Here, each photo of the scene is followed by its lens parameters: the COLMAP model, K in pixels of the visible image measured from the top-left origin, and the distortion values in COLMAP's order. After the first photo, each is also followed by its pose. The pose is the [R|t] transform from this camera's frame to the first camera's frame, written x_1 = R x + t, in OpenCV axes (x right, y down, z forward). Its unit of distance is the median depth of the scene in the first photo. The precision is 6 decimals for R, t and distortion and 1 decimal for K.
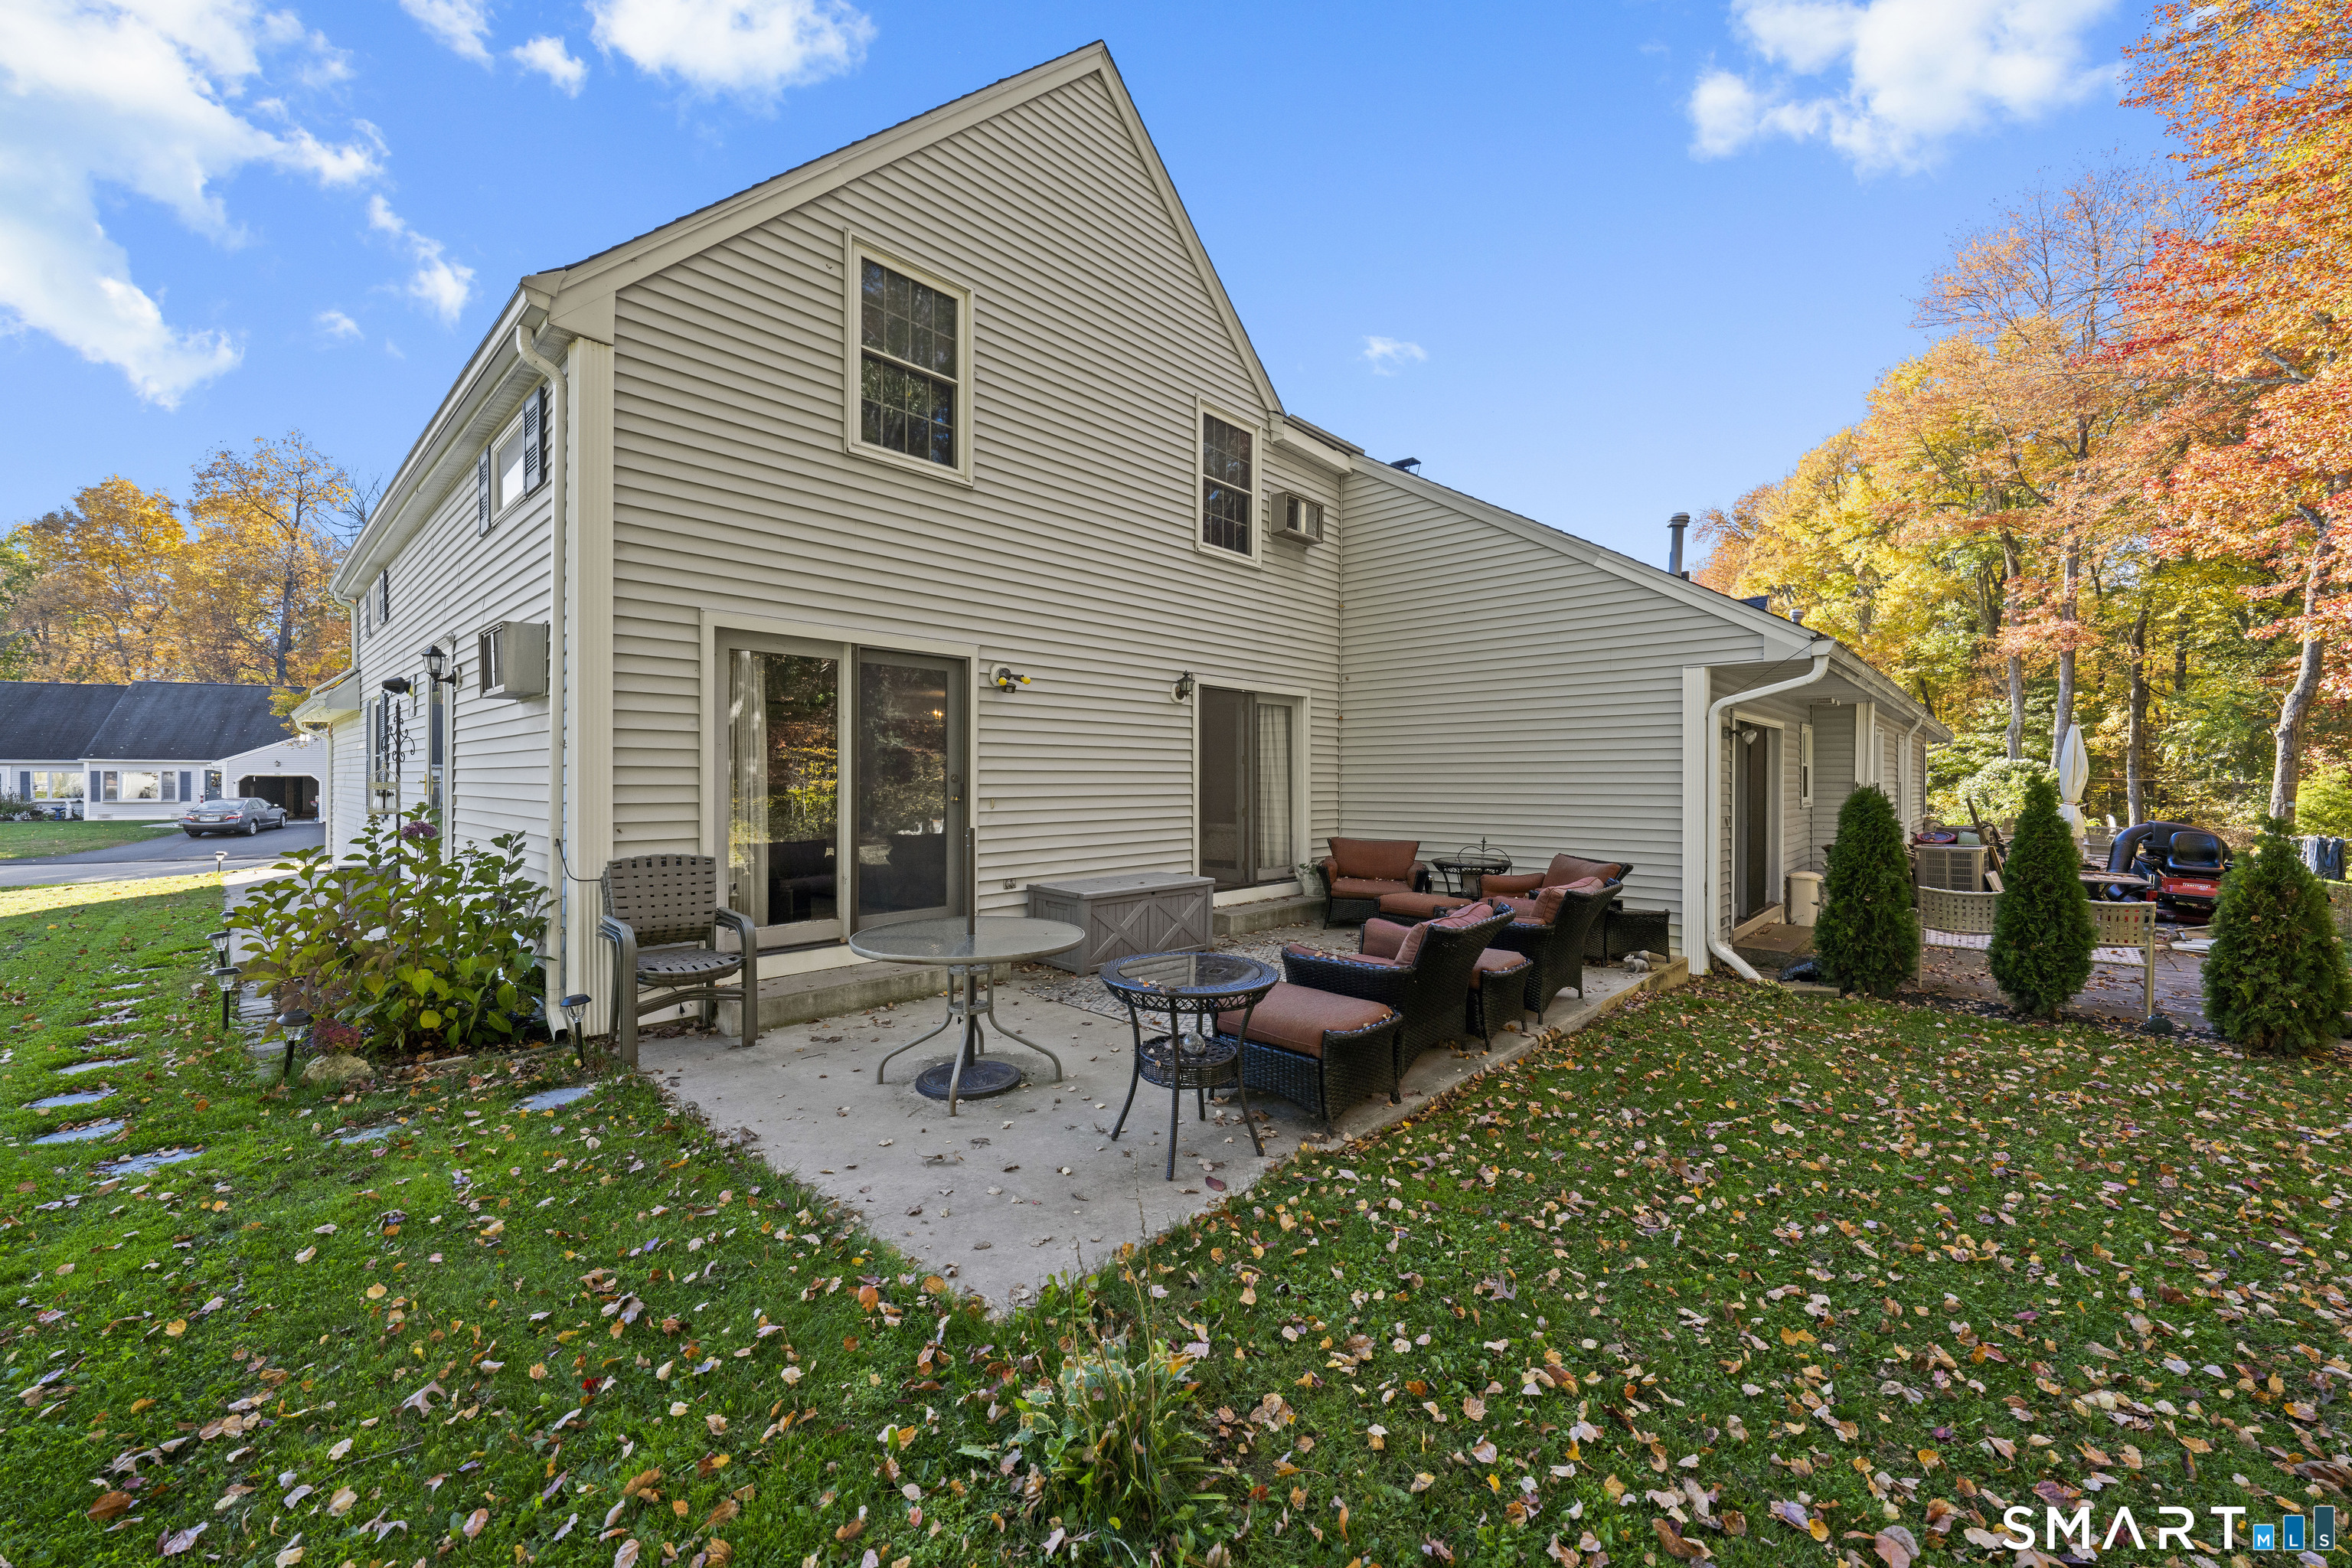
lens RADIAL K [[932.8, 0, 1177.6], [0, 932.8, 775.7], [0, 0, 1]] dist [-0.000298, -0.000158]
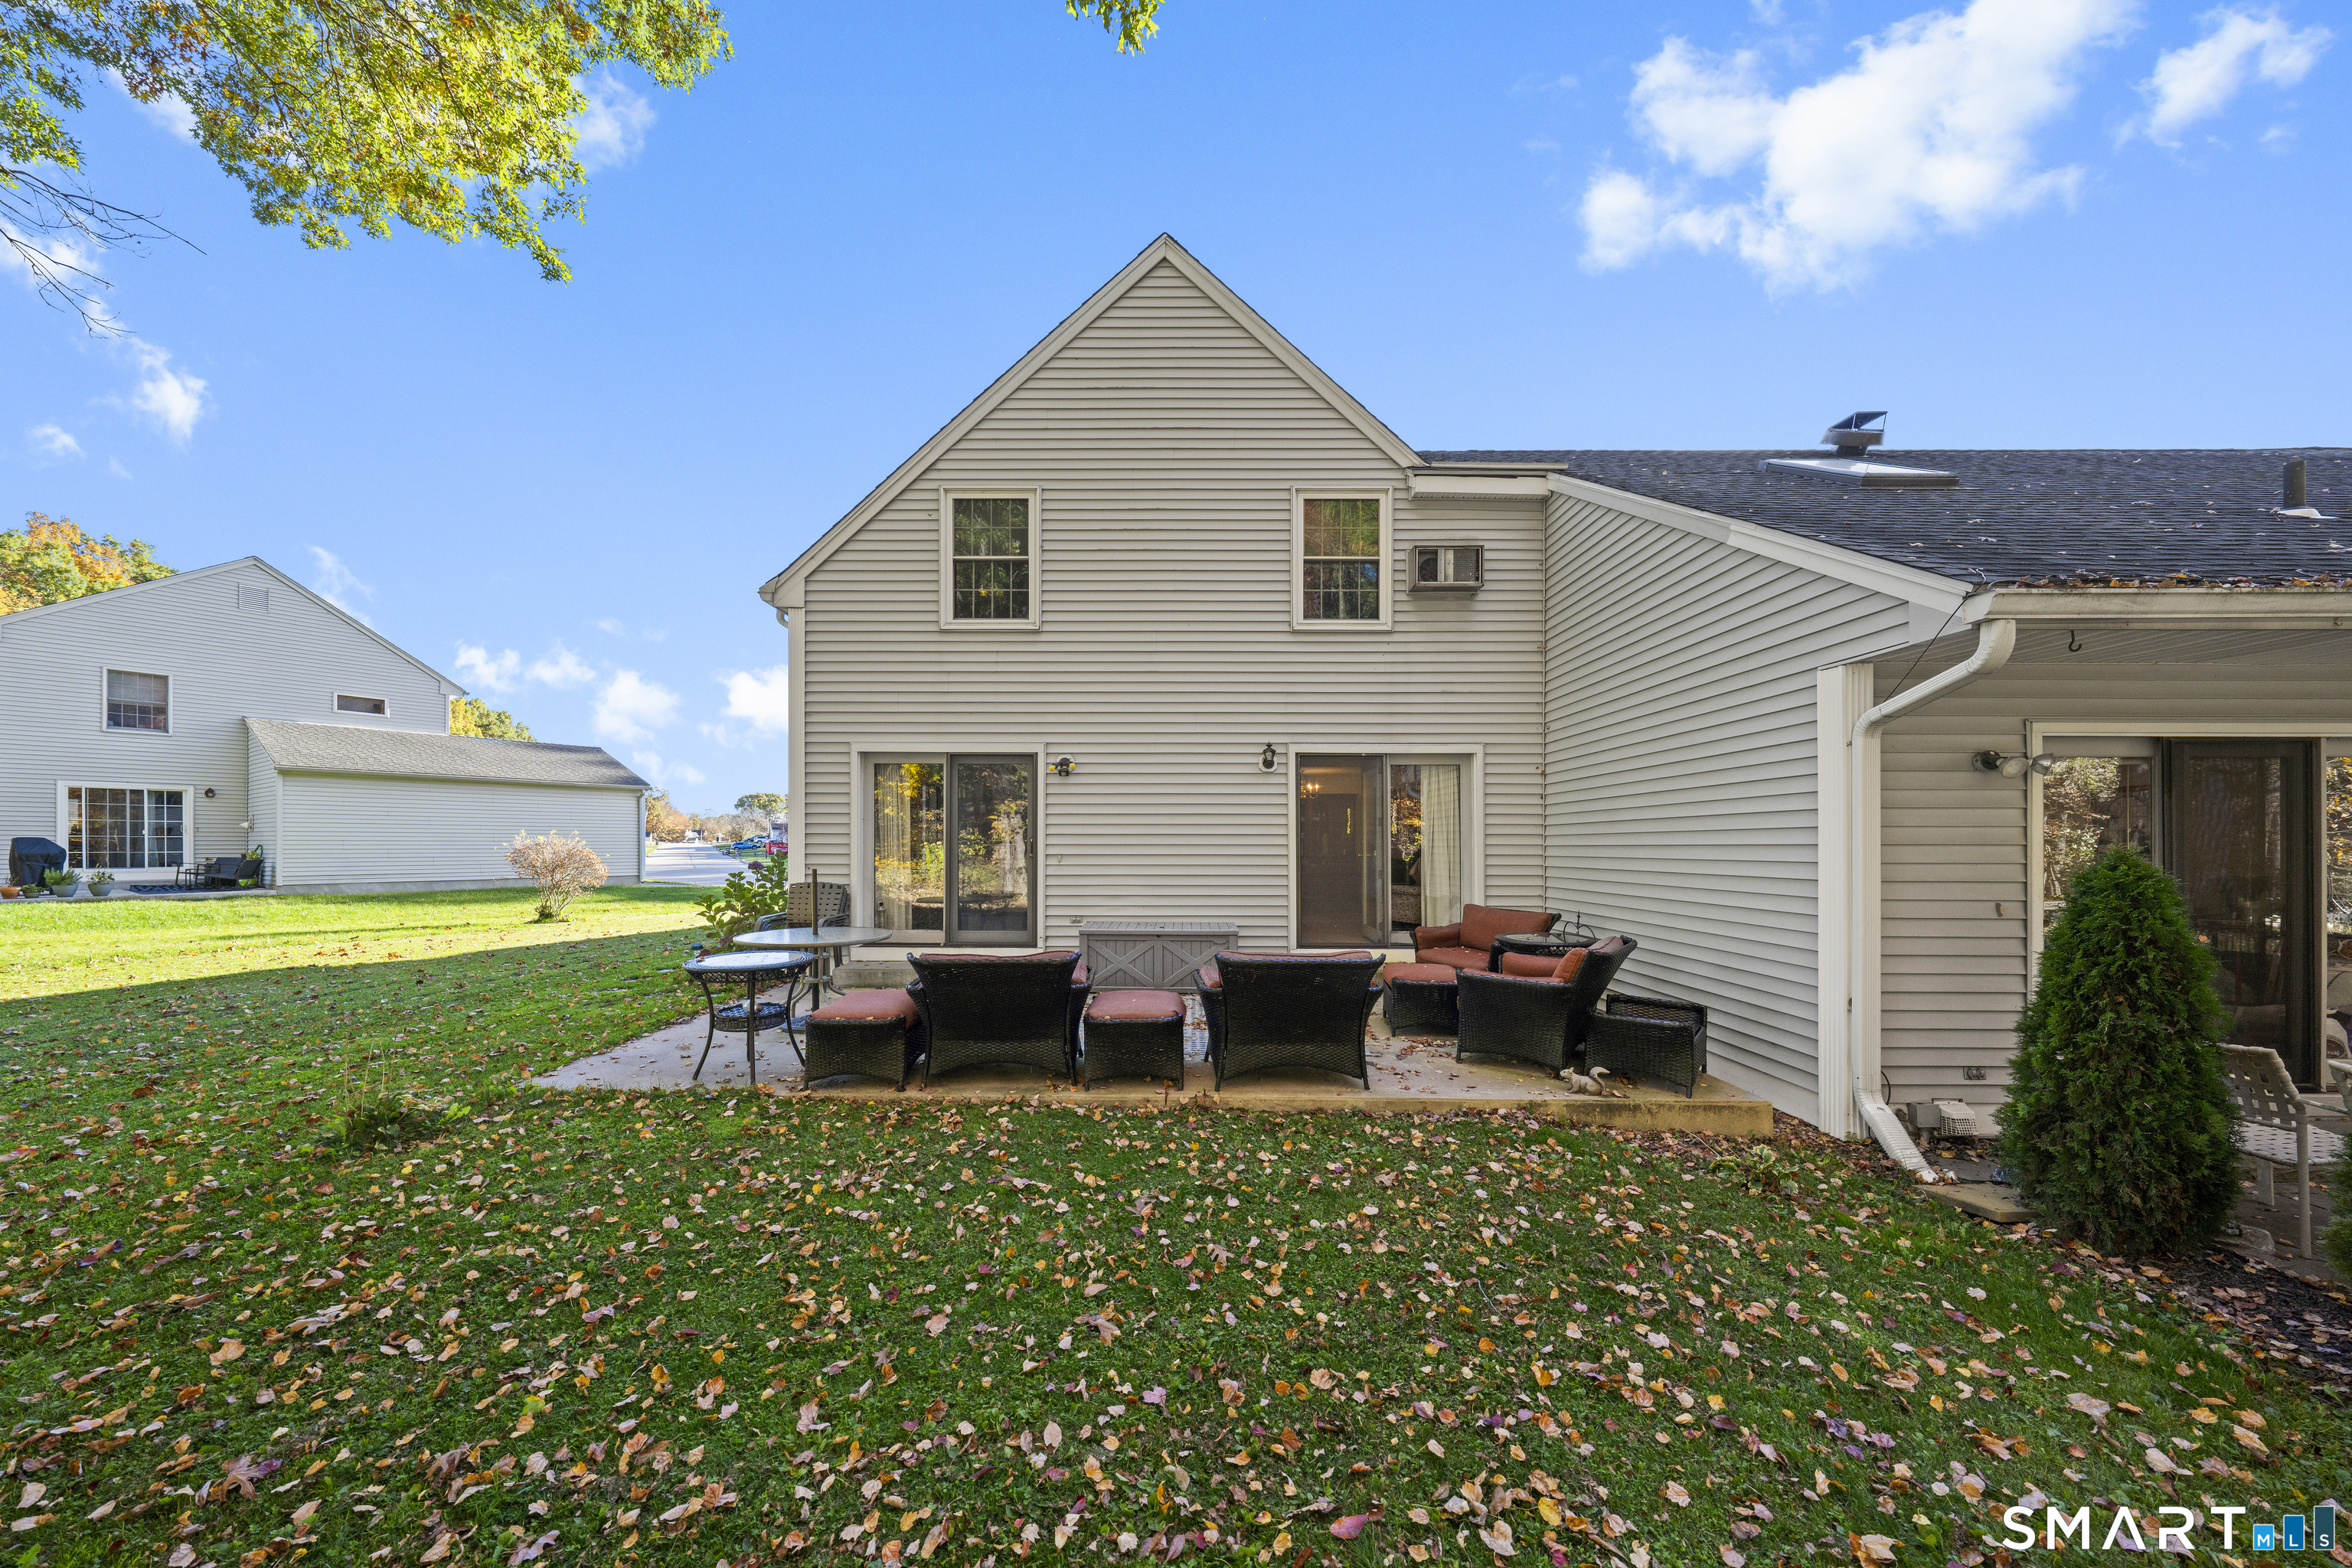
lens RADIAL K [[829.0, 0, 1169.6], [0, 829.0, 836.0], [0, 0, 1]] dist [0.010461, 0.000037]
pose [[0.666006, -0.005793, -0.745924, 0.816923], [0.000463, 0.999973, -0.007352, 0.006413], [0.745946, 0.004551, 0.665991, 0.319455]]
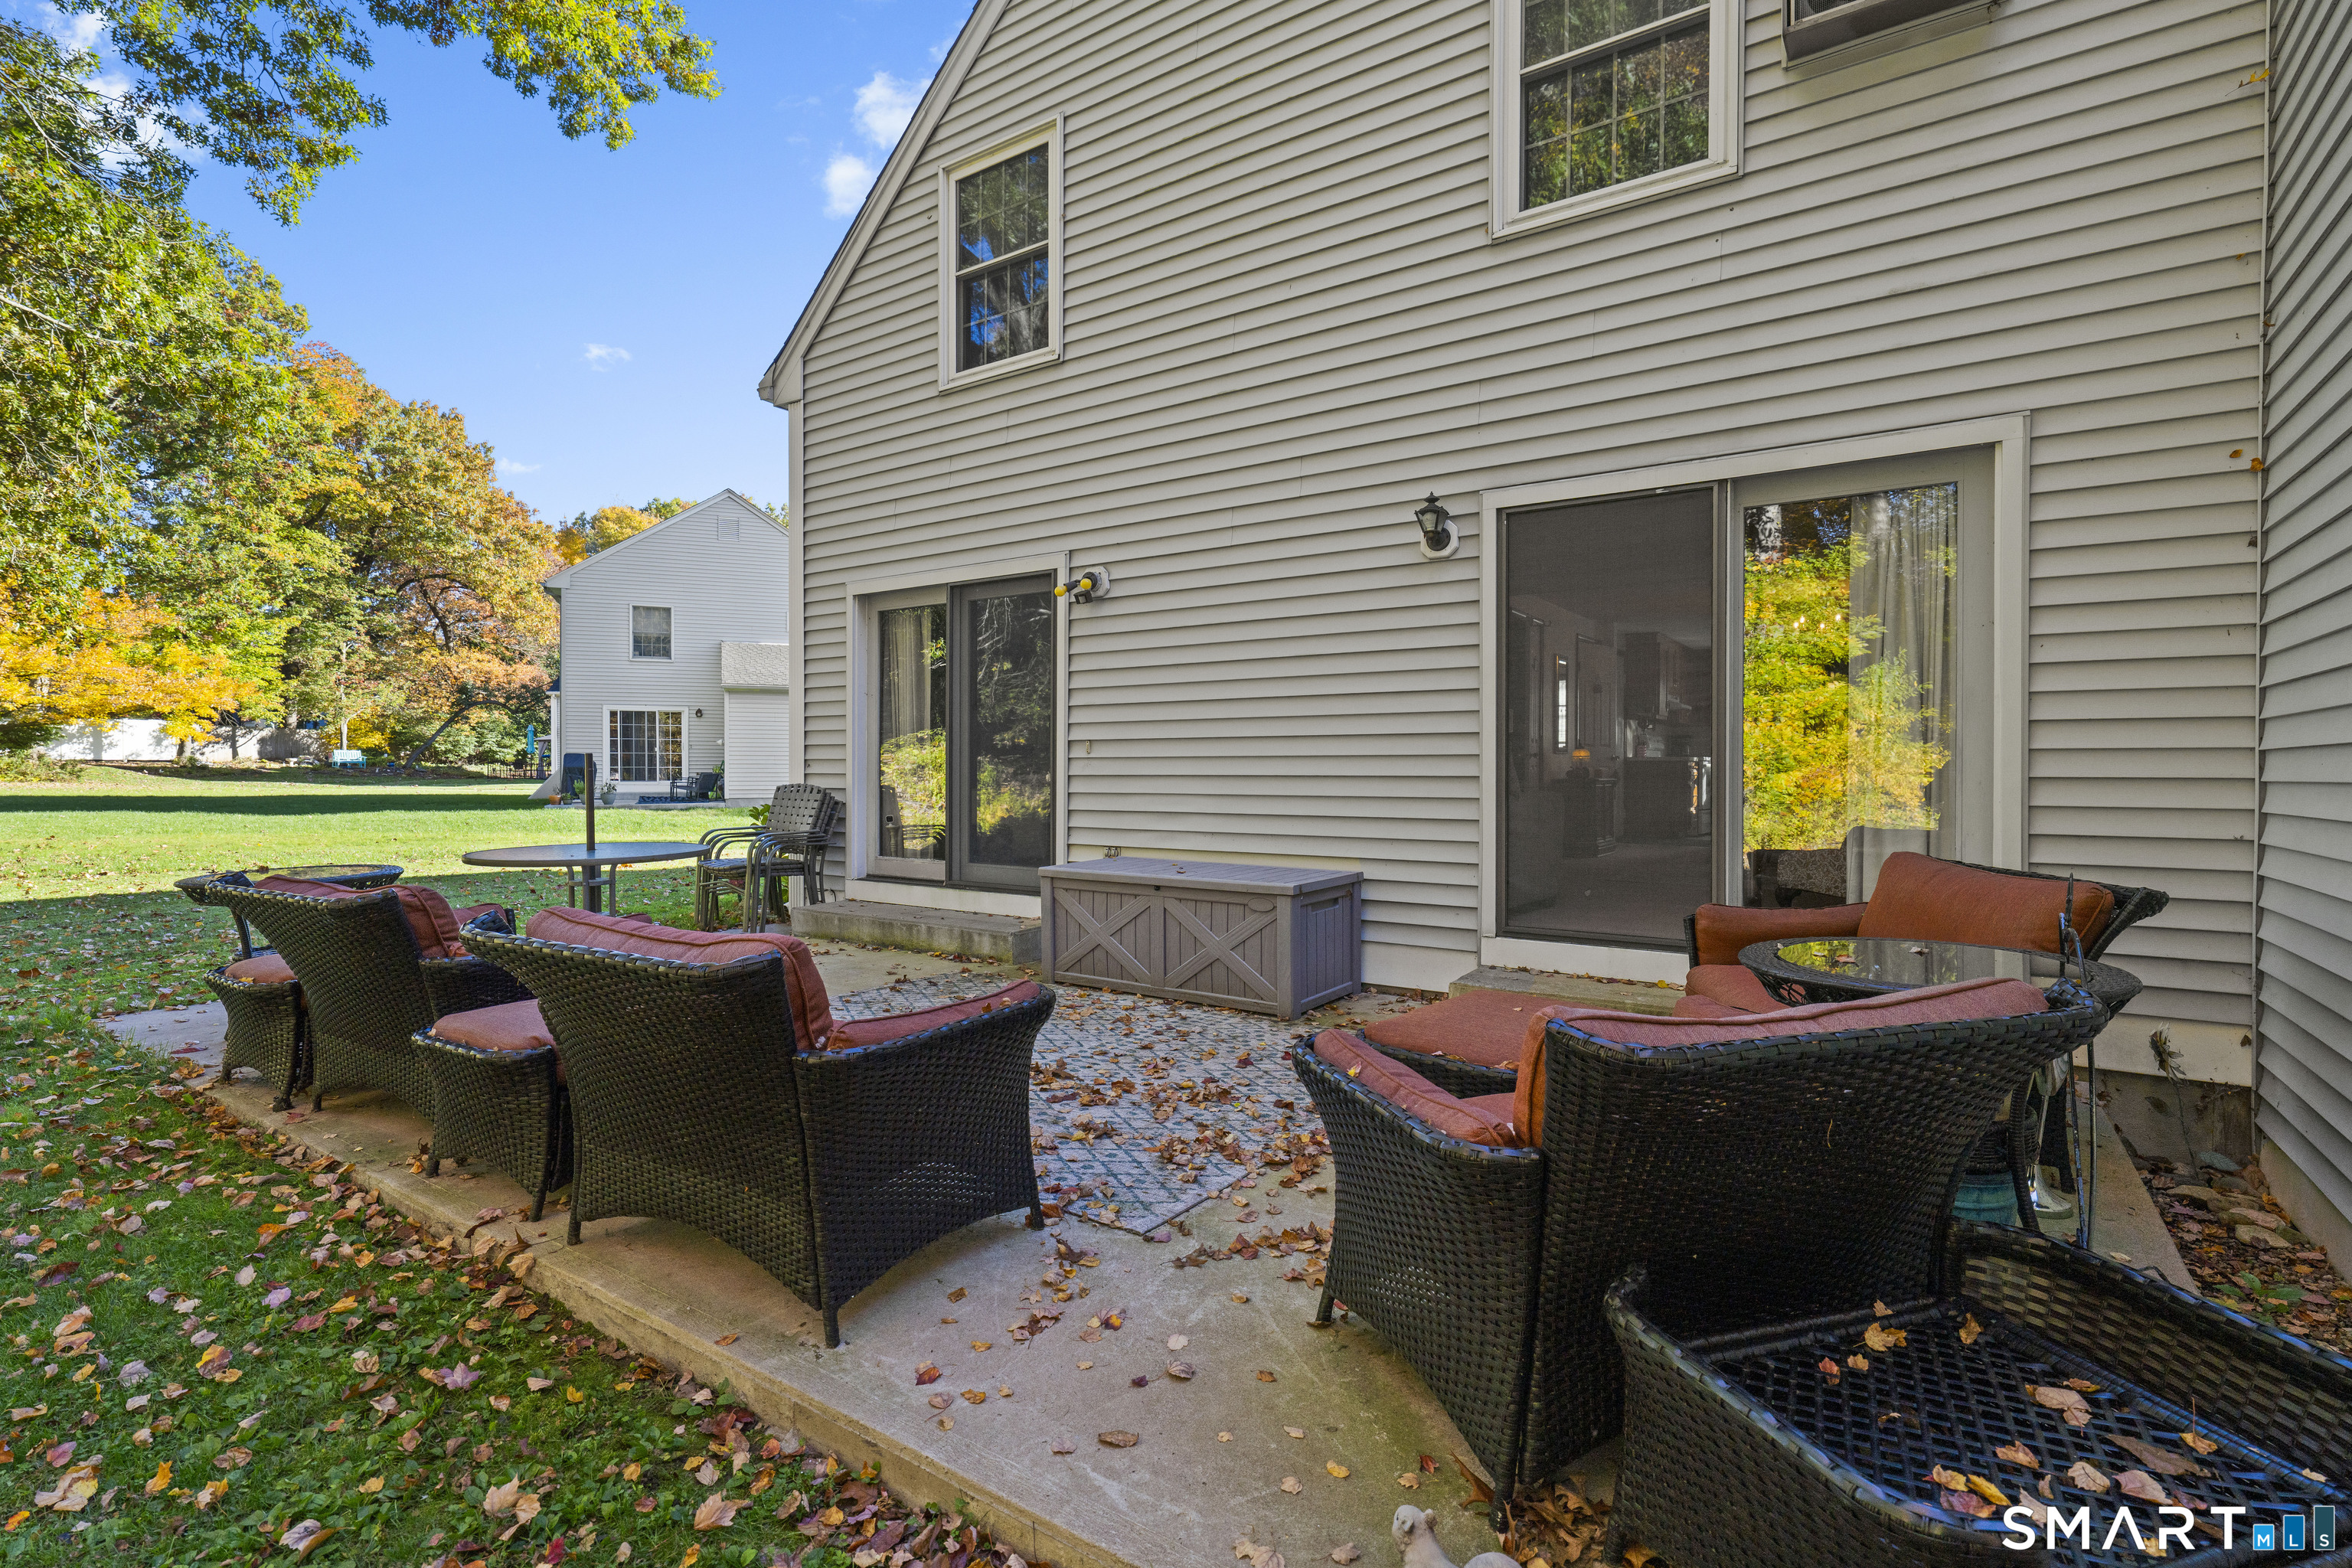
lens RADIAL K [[1077.0, 0, 1181.8], [0, 1077.0, 769.5], [0, 0, 1]] dist [0.016269, 0.000039]
pose [[0.135710, -0.000283, -0.990749, 0.720499], [0.004208, 0.999991, 0.000291, 0.048816], [0.990740, -0.004209, 0.135710, 0.962636]]
